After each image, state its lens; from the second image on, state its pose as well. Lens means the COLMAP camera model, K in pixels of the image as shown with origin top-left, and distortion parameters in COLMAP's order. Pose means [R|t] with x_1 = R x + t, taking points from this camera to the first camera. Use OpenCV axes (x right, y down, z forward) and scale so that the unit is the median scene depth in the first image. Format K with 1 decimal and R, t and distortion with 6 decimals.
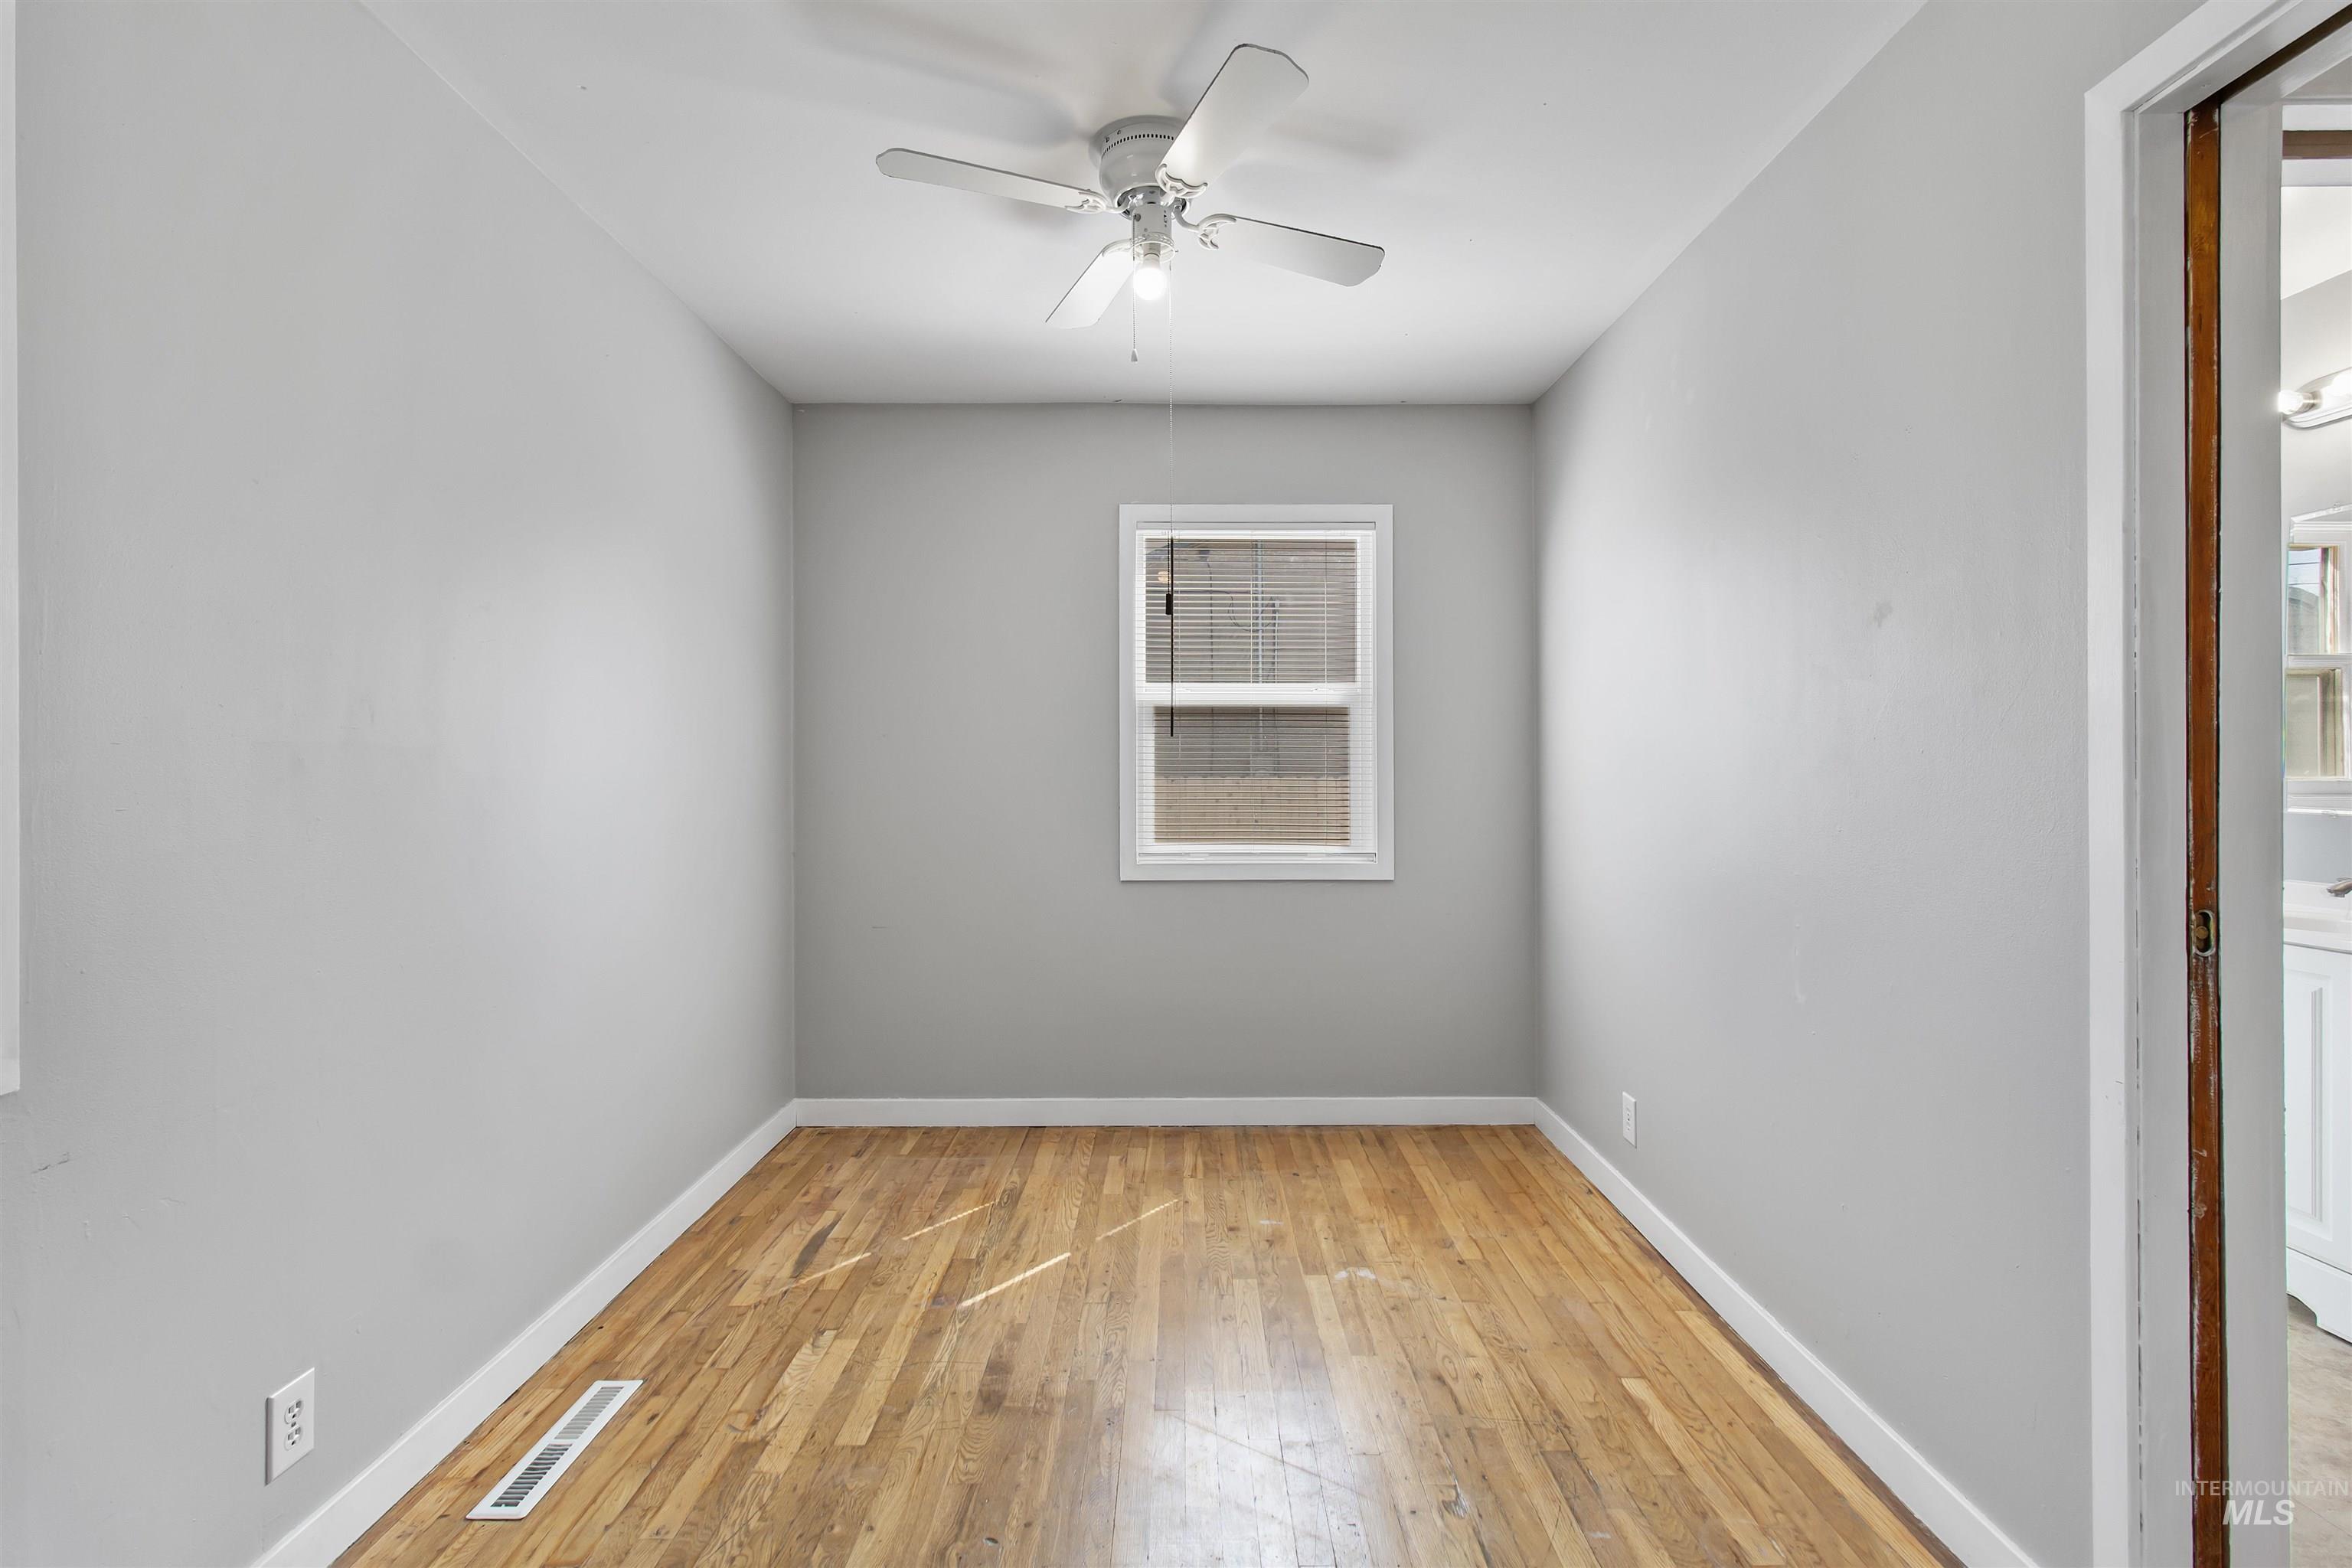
lens RADIAL K [[1085.4, 0, 1185.5], [0, 1085.4, 779.5], [0, 0, 1]] dist [0.000470, -0.000292]
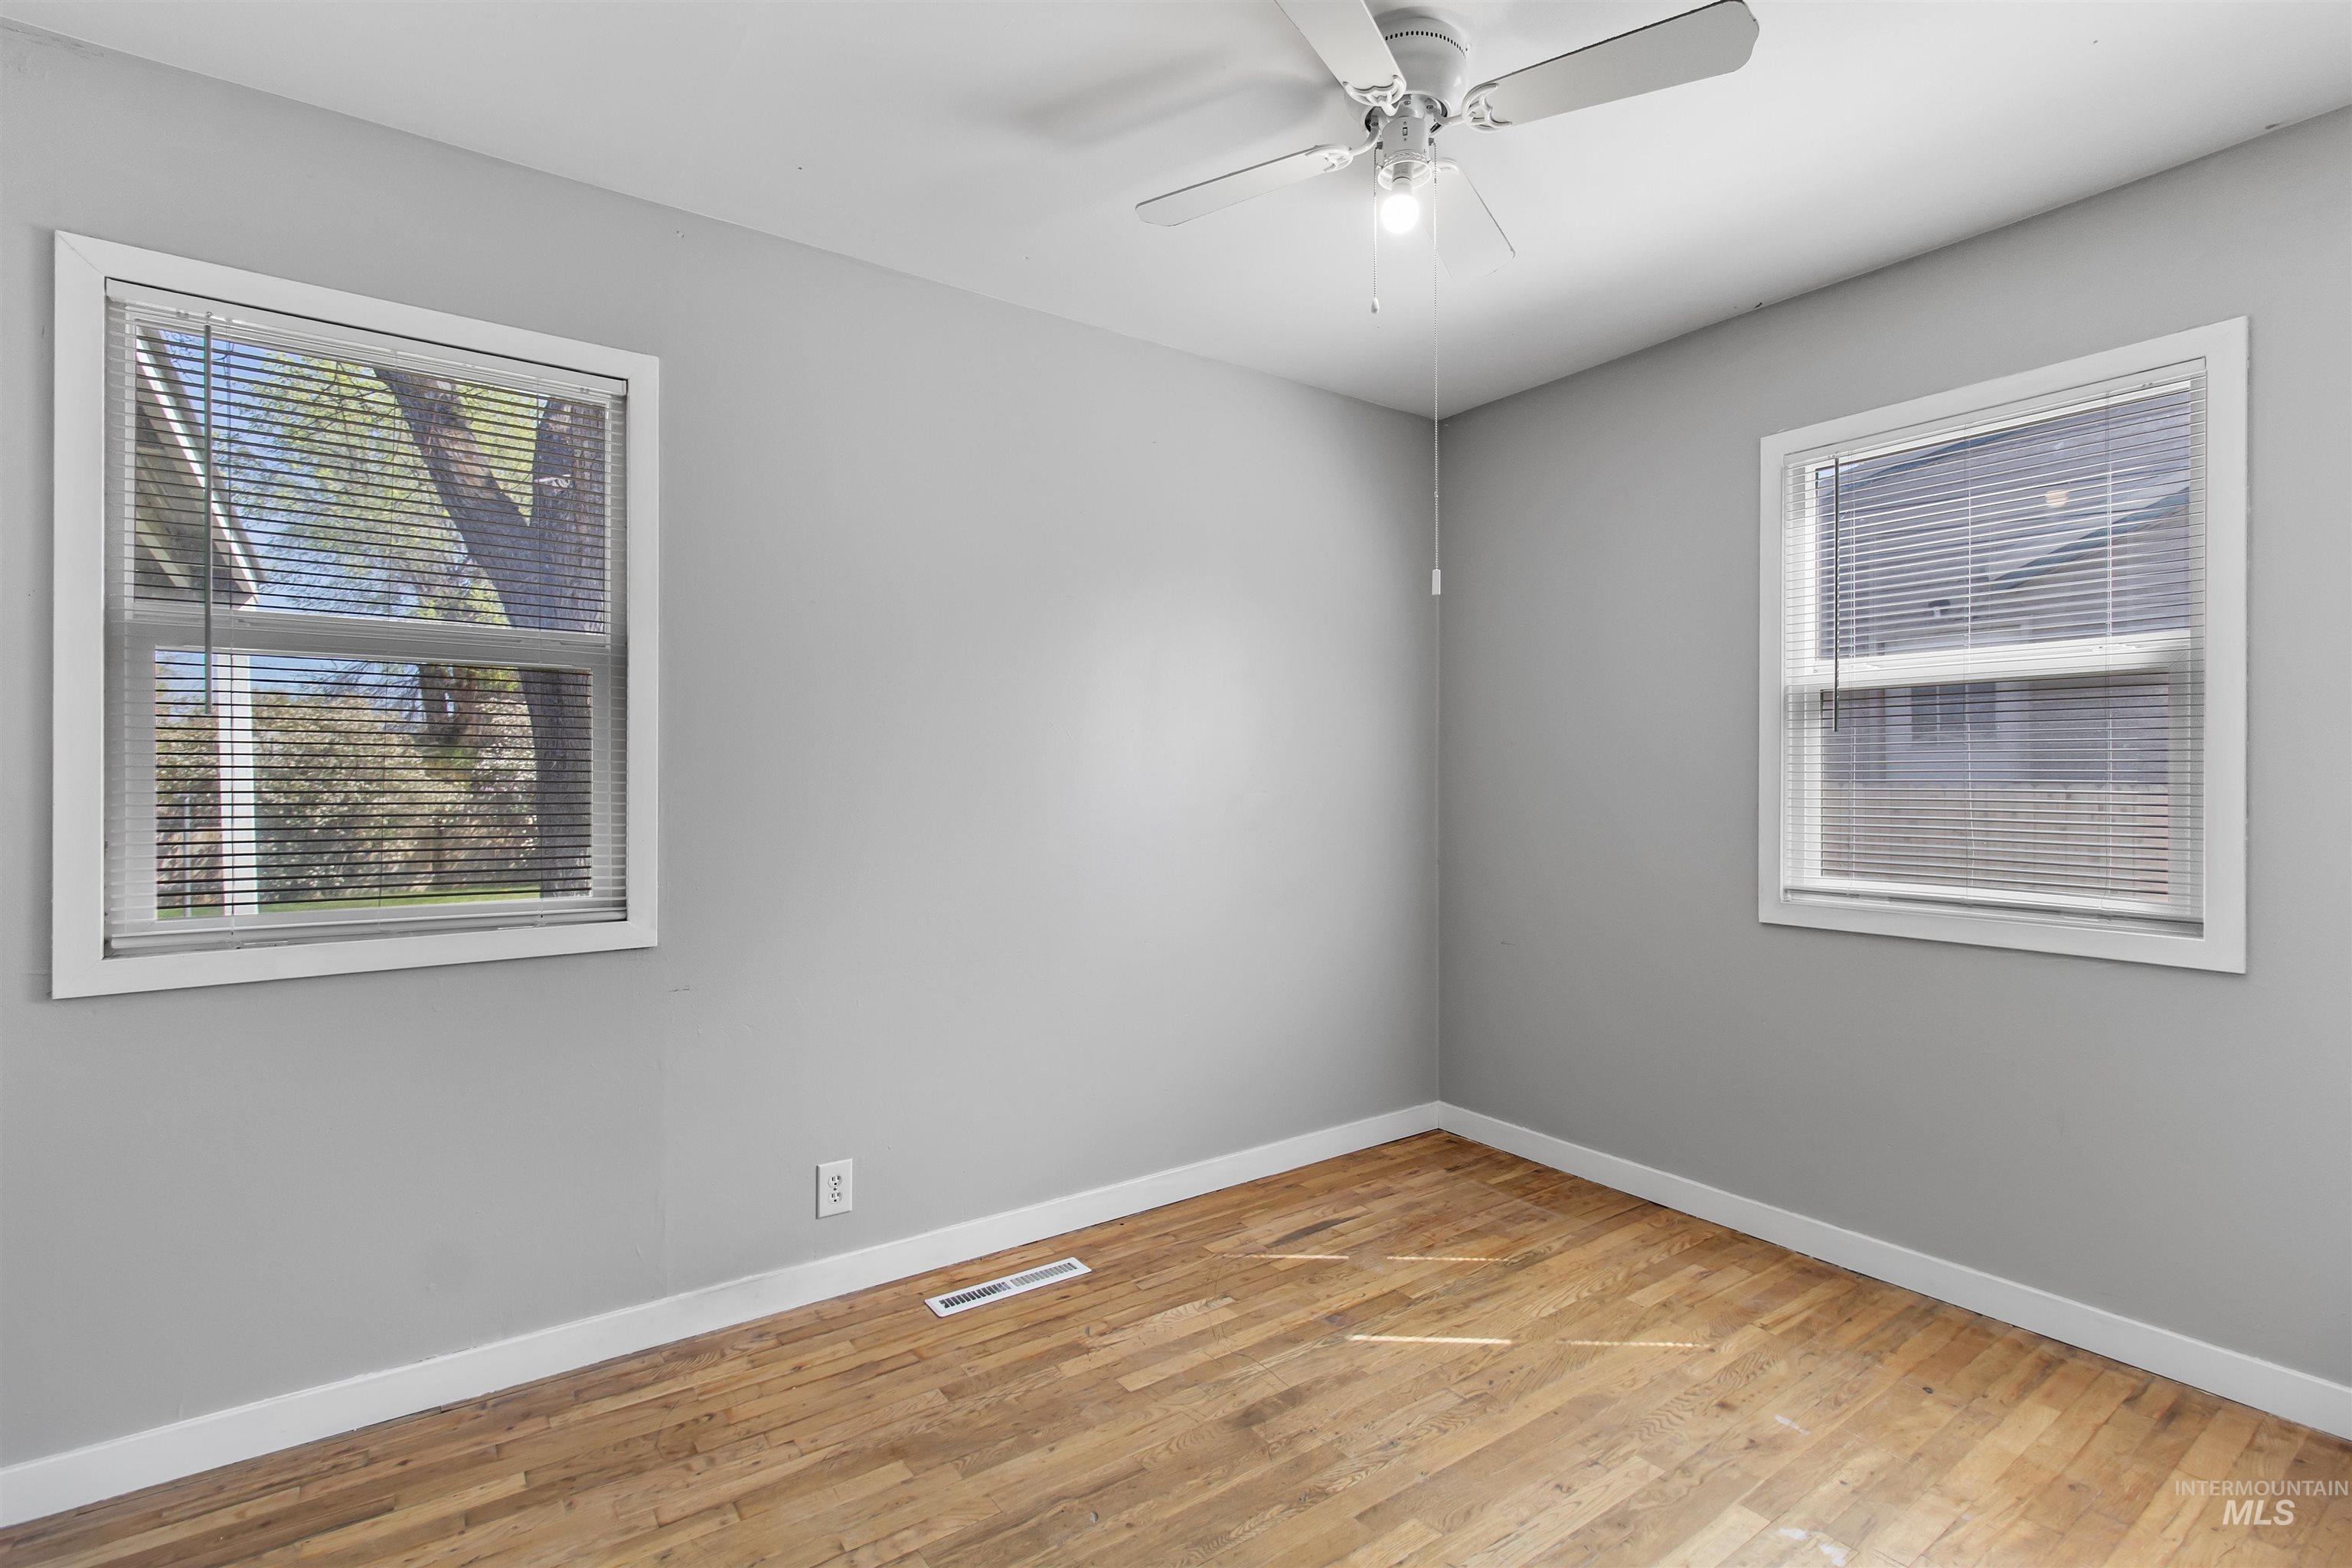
lens RADIAL K [[1085.4, 0, 1176.8], [0, 1085.4, 778.1], [0, 0, 1]] dist [0.000470, -0.000292]
pose [[0.569000, -0.001527, -0.822336, 0.457157], [-0.004726, 0.999976, -0.005128, -0.002785], [0.822324, 0.006804, 0.568979, 0.292785]]
